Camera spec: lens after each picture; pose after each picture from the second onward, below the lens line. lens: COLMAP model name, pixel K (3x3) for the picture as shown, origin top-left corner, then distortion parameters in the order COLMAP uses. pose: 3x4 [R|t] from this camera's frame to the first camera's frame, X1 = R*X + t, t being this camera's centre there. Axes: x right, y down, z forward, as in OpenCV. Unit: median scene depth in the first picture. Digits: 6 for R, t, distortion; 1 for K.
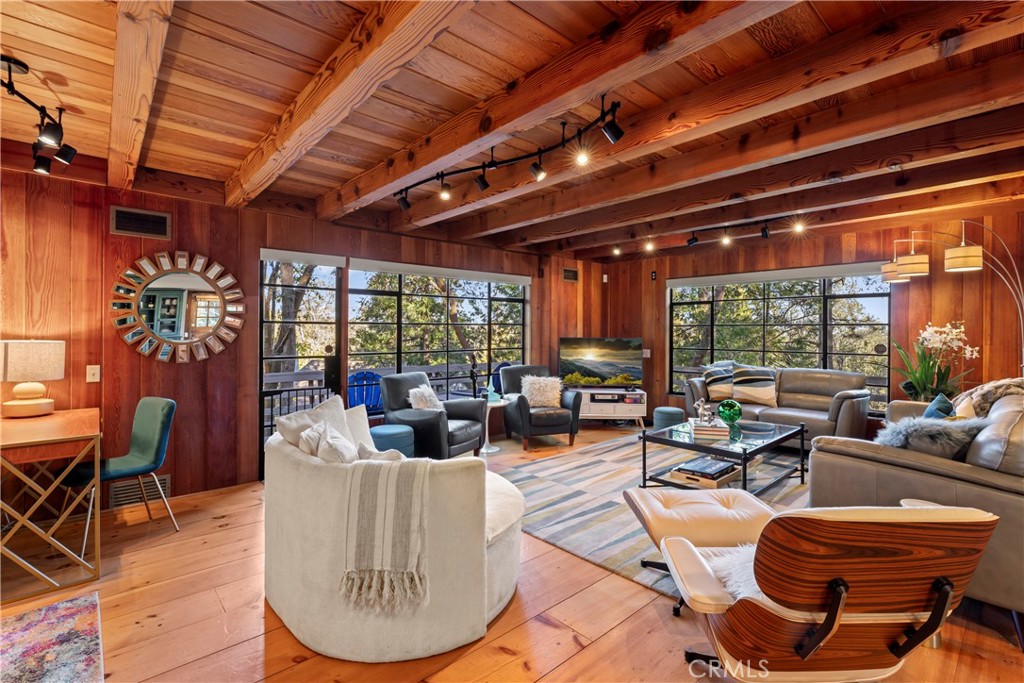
lens RADIAL K [[470.4, 0, 537.3], [0, 470.4, 332.4], [0, 0, 1]] dist [-0.005667, 0.001550]
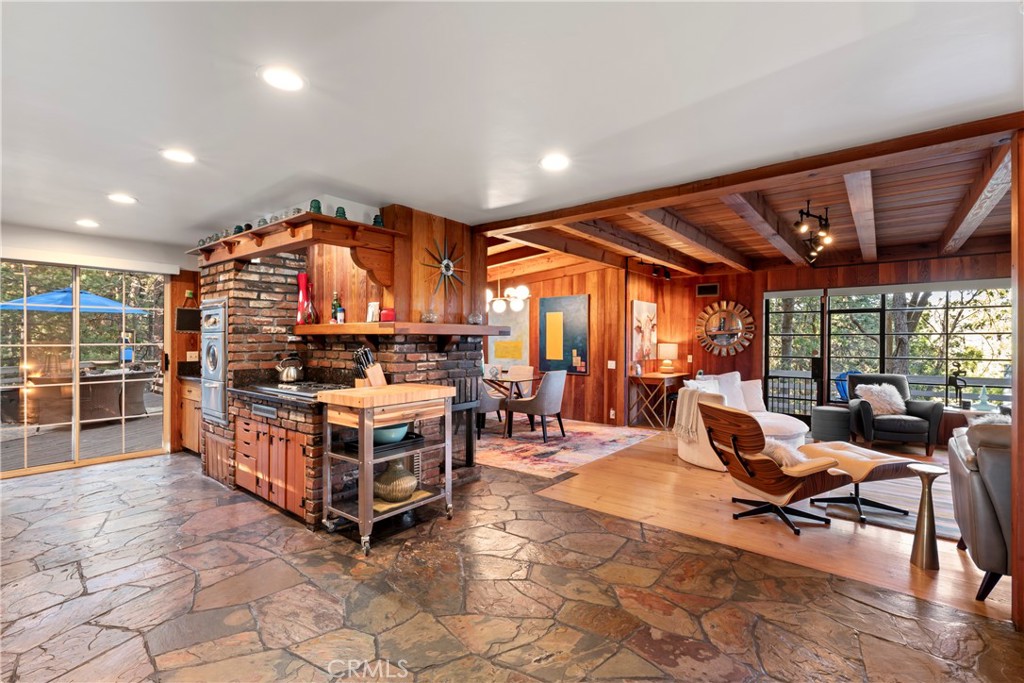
lens RADIAL K [[470.4, 0, 505.6], [0, 470.4, 341.1], [0, 0, 1]] dist [-0.005667, 0.001550]
pose [[0.129345, 0.002544, -0.991596, 0.757965], [-0.007045, 0.999974, 0.001647, 0.002445], [0.991575, 0.006772, 0.129359, -0.122809]]
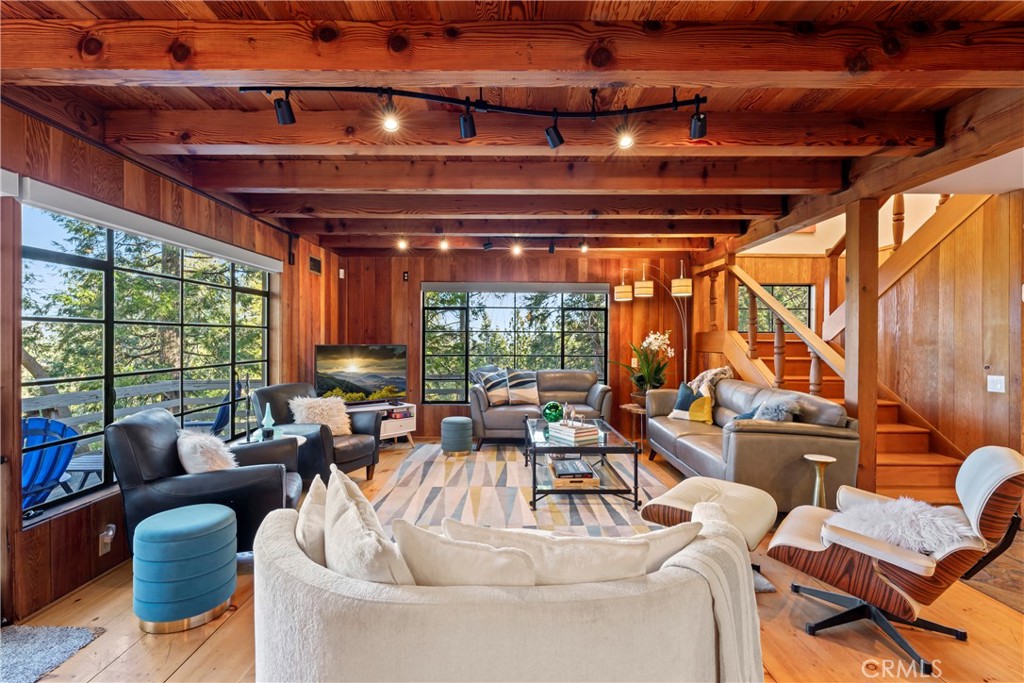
lens RADIAL K [[470.4, 0, 501.7], [0, 470.4, 341.2], [0, 0, 1]] dist [-0.005667, 0.001550]
pose [[0.678657, -0.004077, 0.734444, -0.375778], [-0.000063, 0.999984, 0.005609, 0.000324], [-0.734456, -0.003853, 0.678646, 0.302607]]
